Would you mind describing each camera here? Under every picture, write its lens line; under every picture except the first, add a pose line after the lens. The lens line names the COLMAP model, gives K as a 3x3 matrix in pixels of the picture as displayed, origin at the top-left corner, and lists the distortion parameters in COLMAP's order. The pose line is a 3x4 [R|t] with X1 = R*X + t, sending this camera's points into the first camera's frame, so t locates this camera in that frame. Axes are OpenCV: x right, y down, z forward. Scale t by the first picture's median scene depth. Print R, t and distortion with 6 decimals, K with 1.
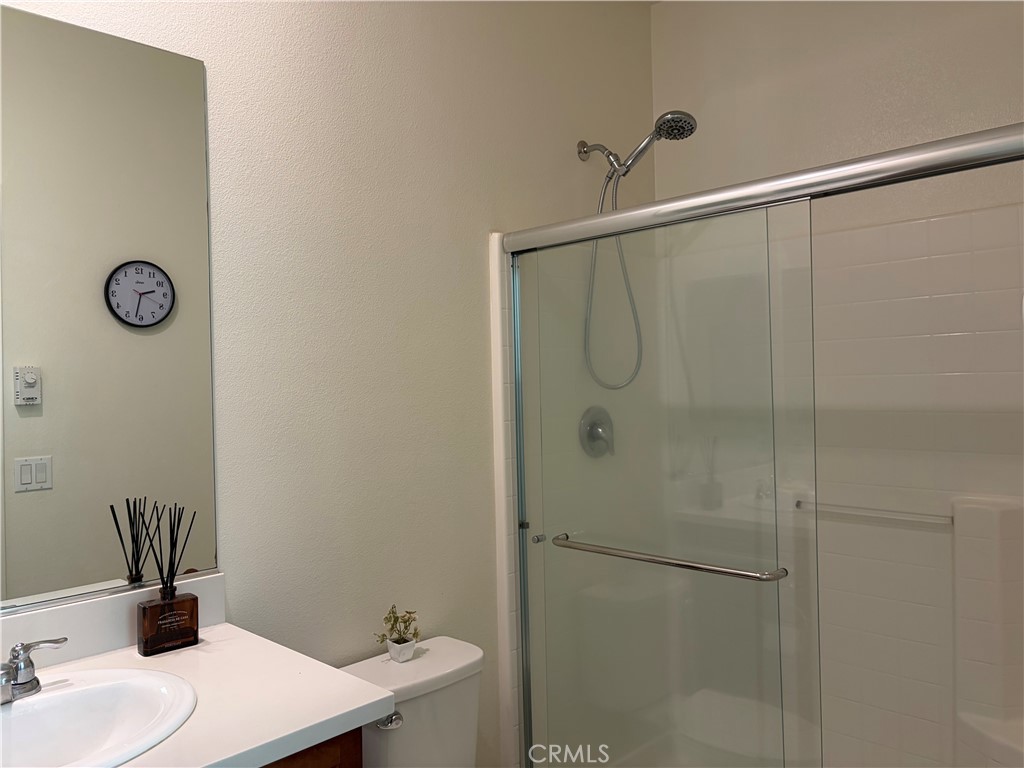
lens RADIAL K [[774.7, 0, 509.8], [0, 774.7, 369.8], [0, 0, 1]] dist [0.020511, -0.005512]
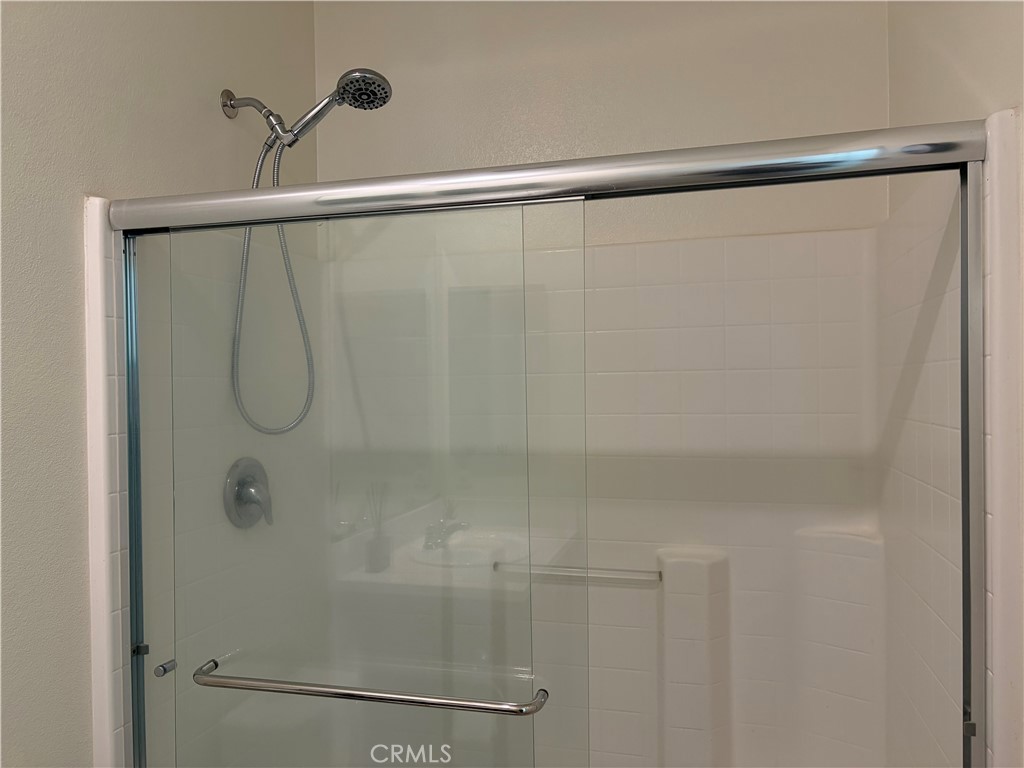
lens RADIAL K [[753.3, 0, 504.7], [0, 753.3, 388.0], [0, 0, 1]] dist [0.005233, 0.001299]
pose [[0.871769, 0.010084, 0.489813, -0.026446], [-0.016324, 0.999831, 0.008469, -0.029631], [-0.489645, -0.015379, 0.871786, 0.281765]]
